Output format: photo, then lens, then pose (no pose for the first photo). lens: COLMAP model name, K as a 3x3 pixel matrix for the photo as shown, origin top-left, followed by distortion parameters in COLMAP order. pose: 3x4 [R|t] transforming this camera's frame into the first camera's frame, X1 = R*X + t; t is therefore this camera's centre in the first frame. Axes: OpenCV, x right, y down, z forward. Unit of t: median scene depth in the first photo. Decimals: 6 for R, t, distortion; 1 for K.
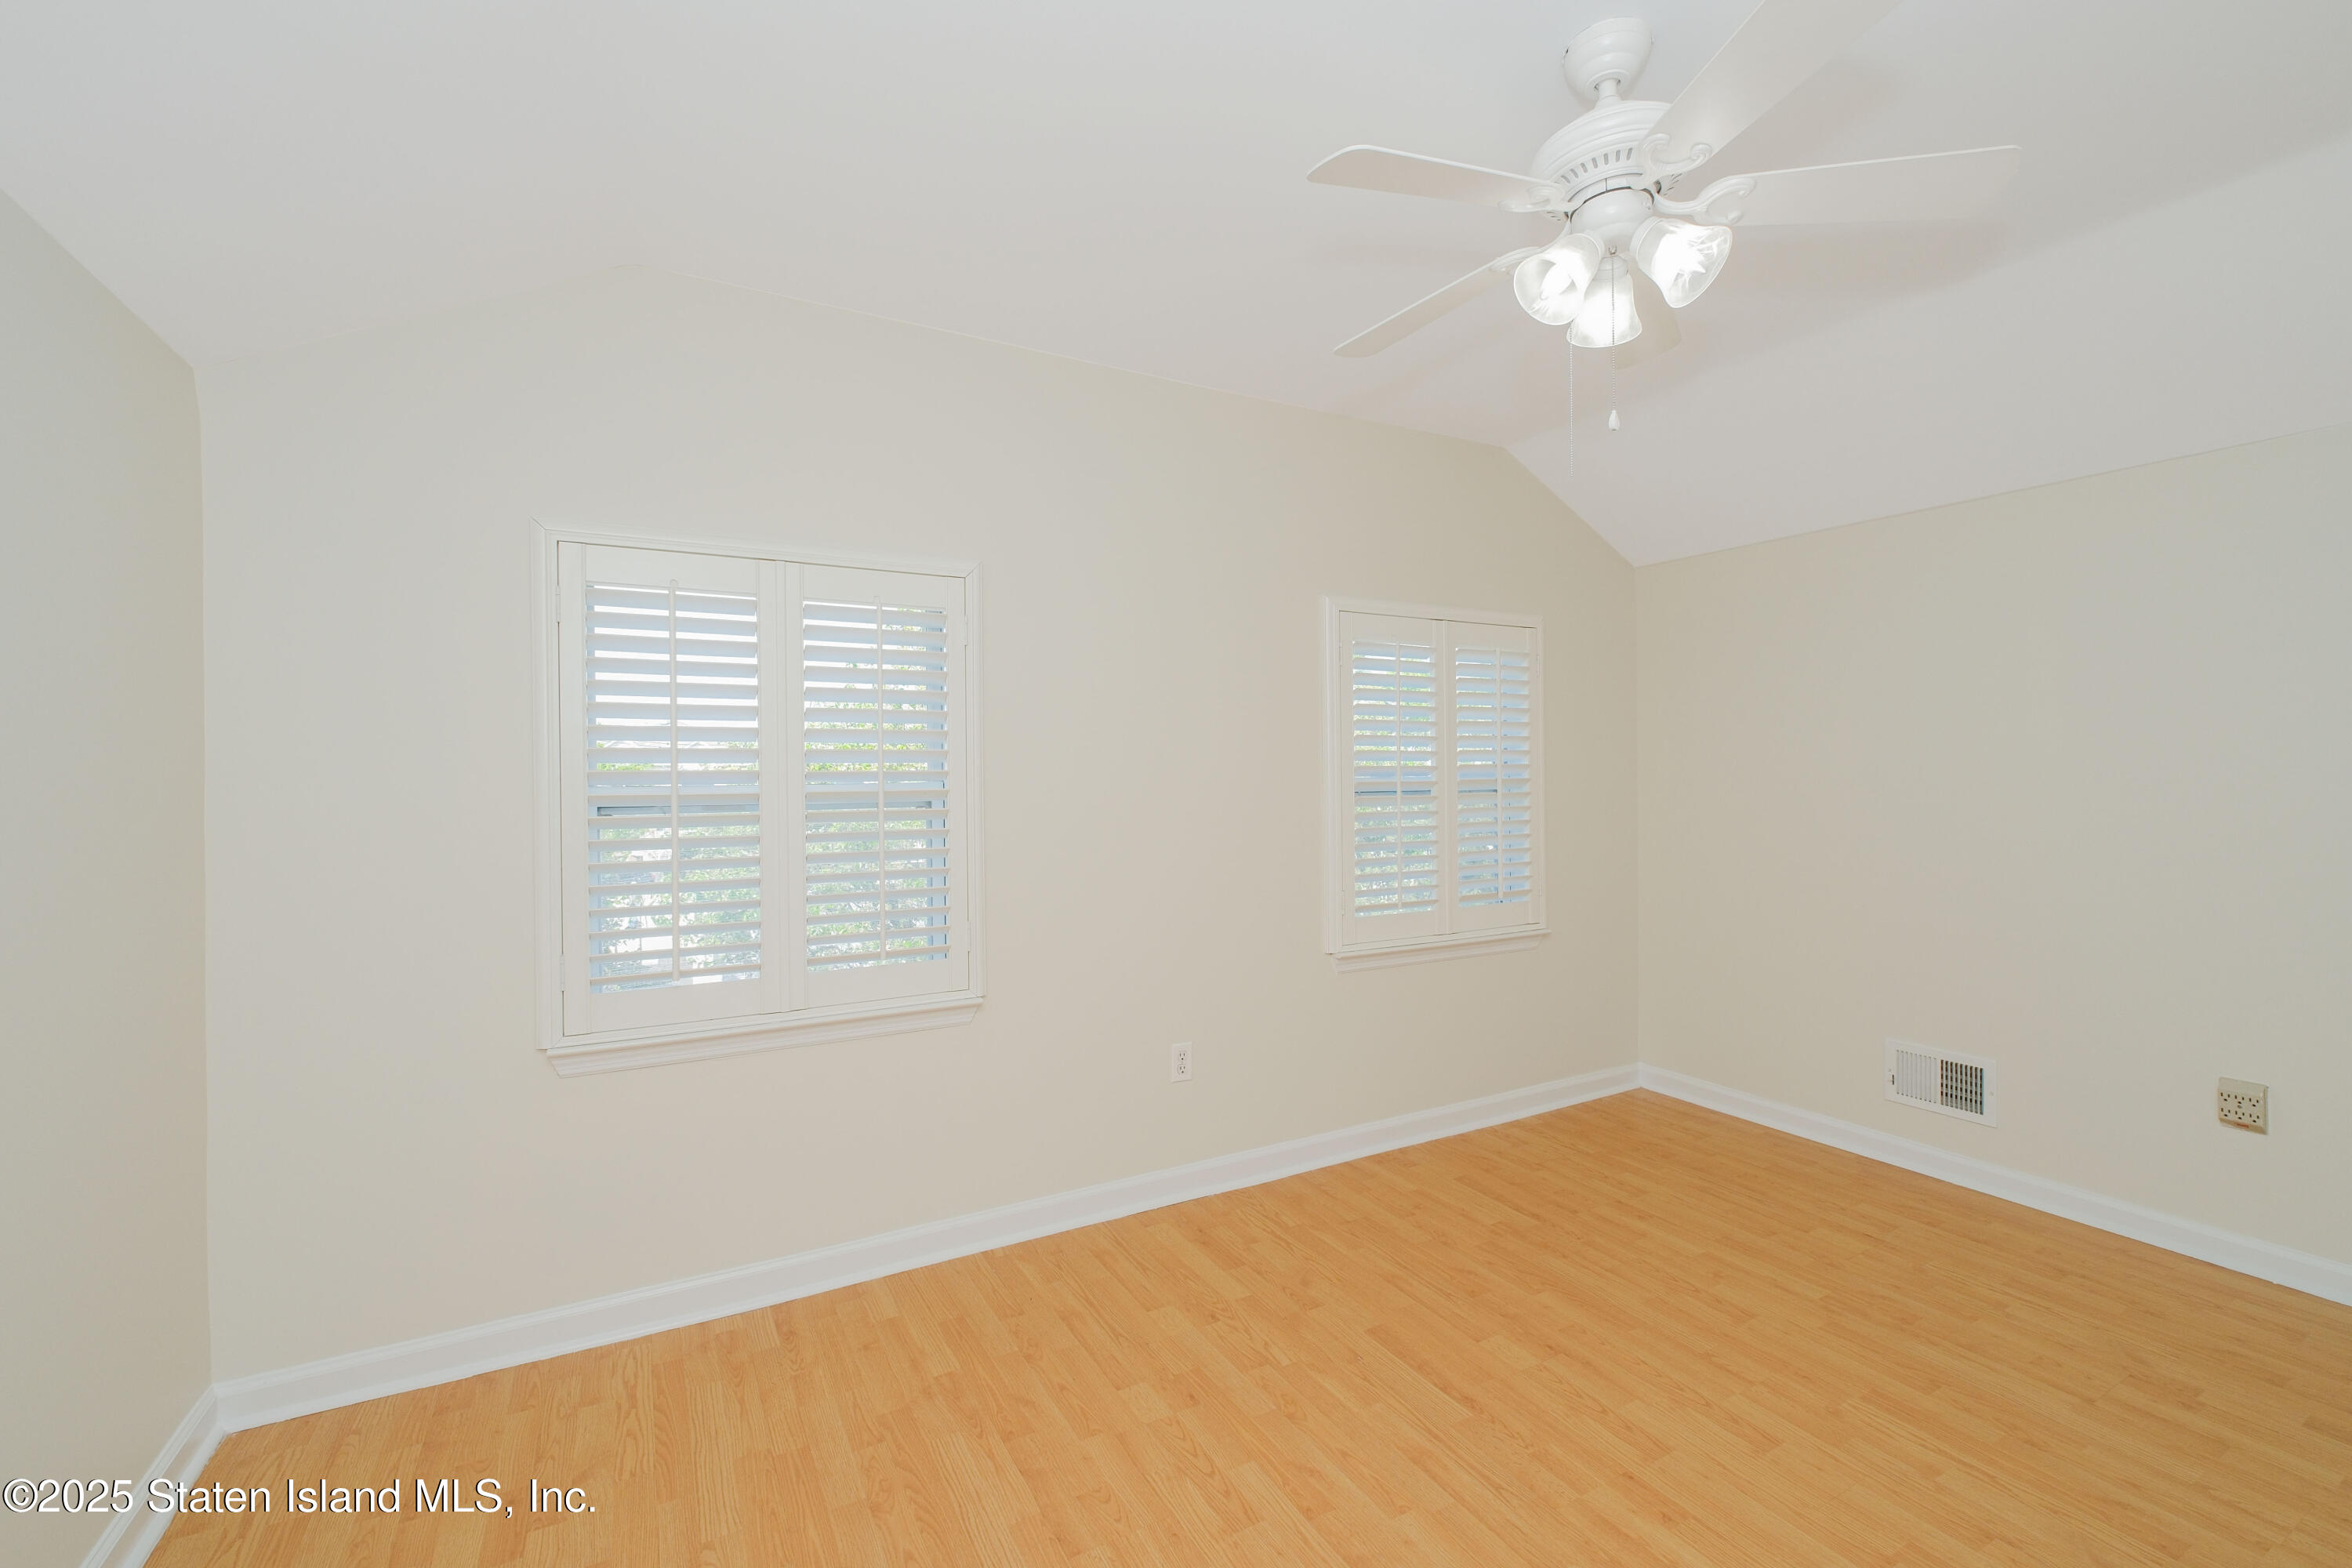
lens RADIAL K [[992.9, 0, 1173.3], [0, 992.9, 779.1], [0, 0, 1]] dist [0.000724, -0.000151]
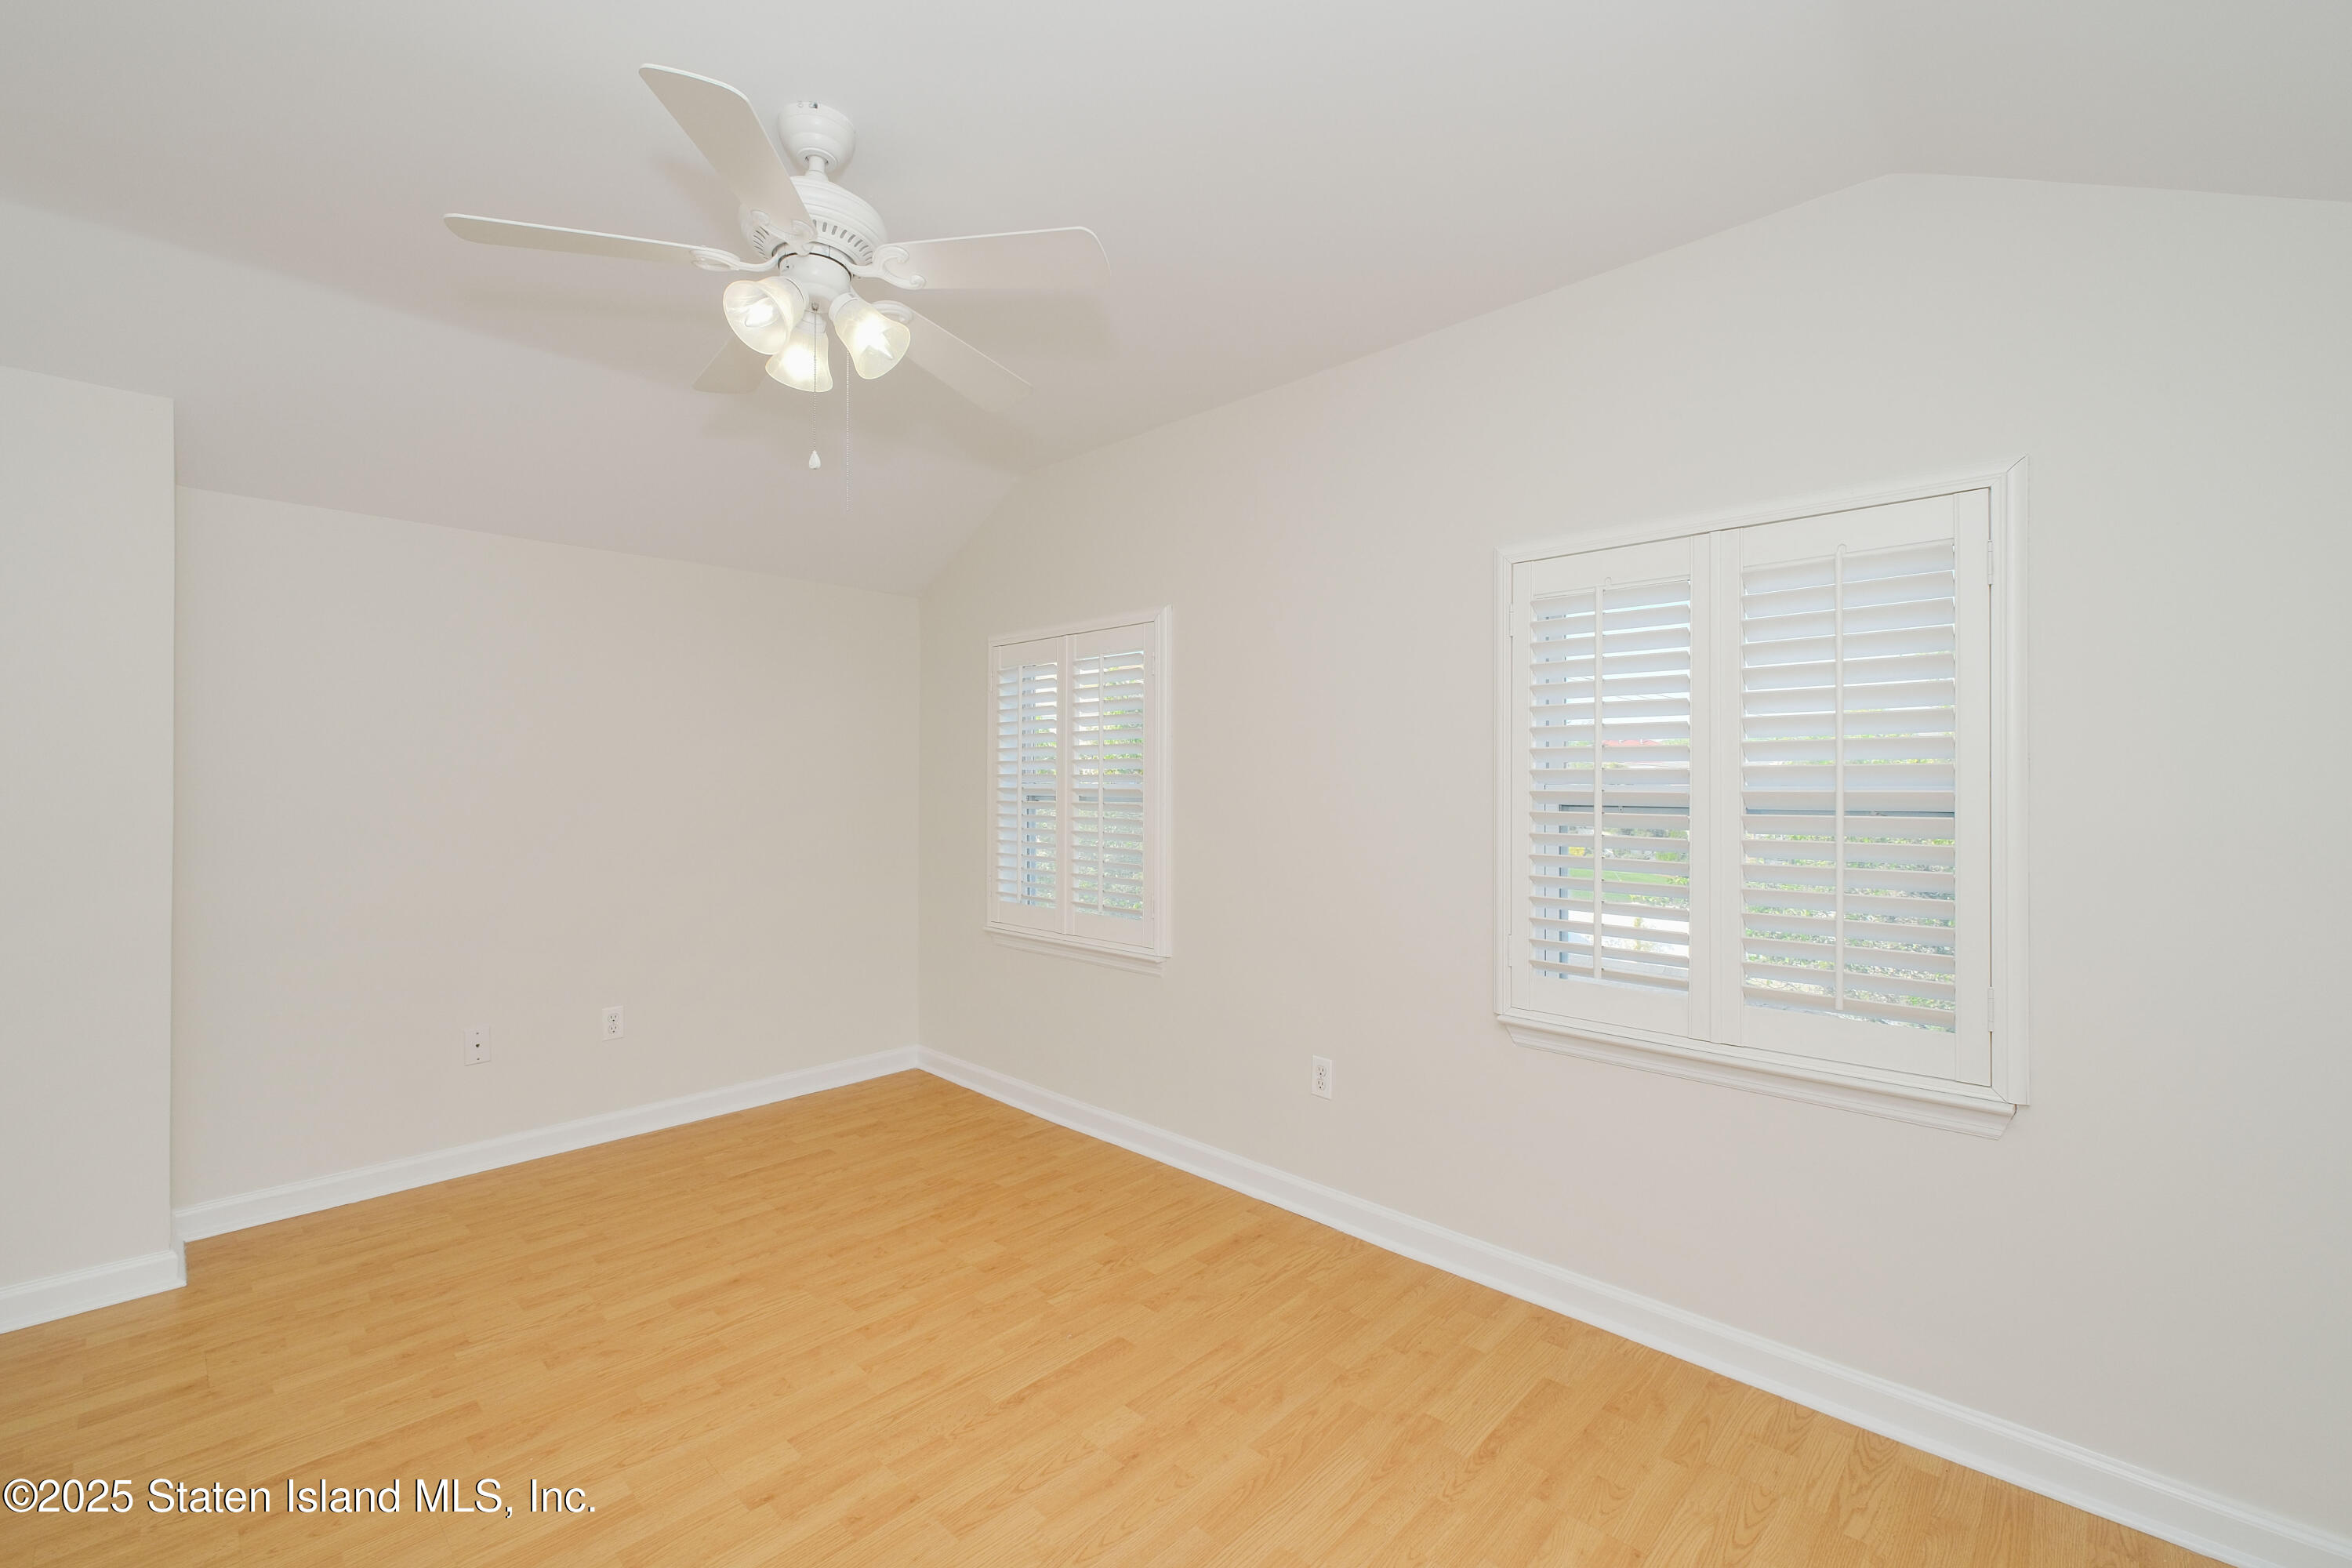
lens RADIAL K [[992.9, 0, 1173.3], [0, 992.9, 779.1], [0, 0, 1]] dist [0.000724, -0.000151]
pose [[0.293233, 0.008386, -0.956004, 1.124763], [-0.007293, 0.999952, 0.006535, -0.012259], [0.956013, 0.005056, 0.293280, 0.733528]]
